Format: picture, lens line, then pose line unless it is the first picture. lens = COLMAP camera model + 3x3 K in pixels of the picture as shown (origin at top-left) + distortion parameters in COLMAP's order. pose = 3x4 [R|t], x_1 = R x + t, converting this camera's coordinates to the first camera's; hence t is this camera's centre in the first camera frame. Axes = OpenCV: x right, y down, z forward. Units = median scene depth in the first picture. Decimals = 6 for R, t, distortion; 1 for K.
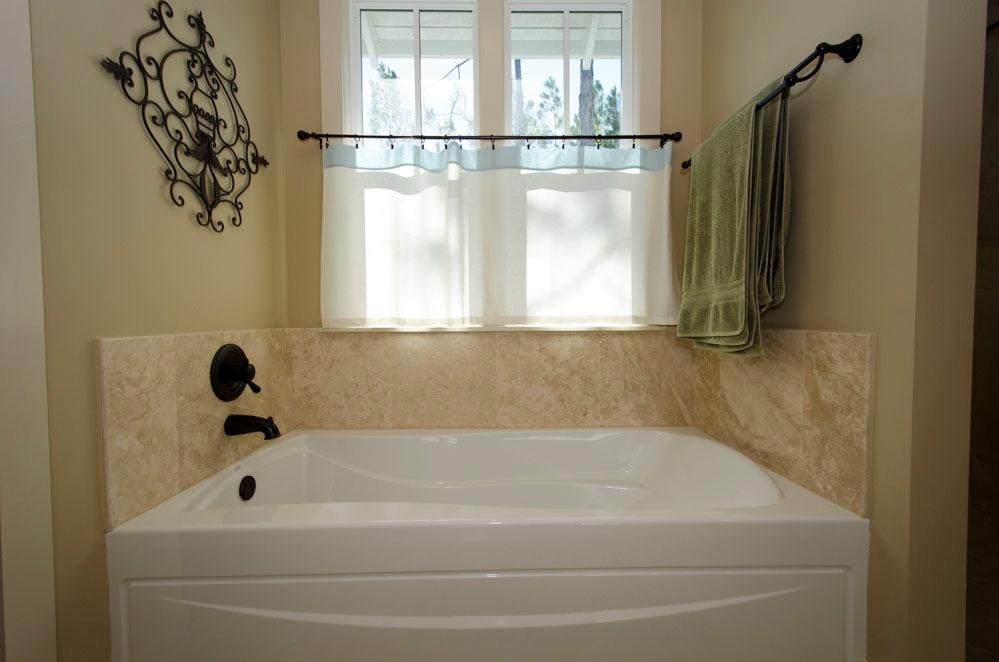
lens RADIAL K [[433.7, 0, 500.6], [0, 433.7, 328.7], [0, 0, 1]] dist [0.016079, -0.002603]
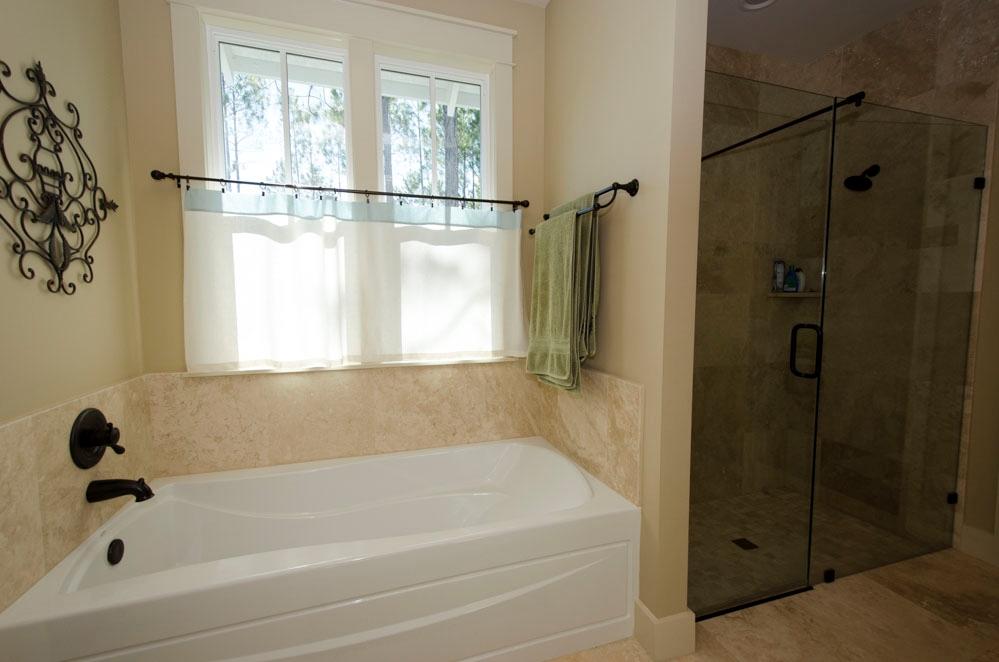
lens RADIAL K [[433.7, 0, 500.8], [0, 433.7, 334.1], [0, 0, 1]] dist [0.016079, -0.002603]
pose [[0.953258, -0.020370, 0.301469, -0.039732], [0.007245, 0.998979, 0.044592, -0.152924], [-0.302070, -0.040324, 0.952433, -0.172315]]
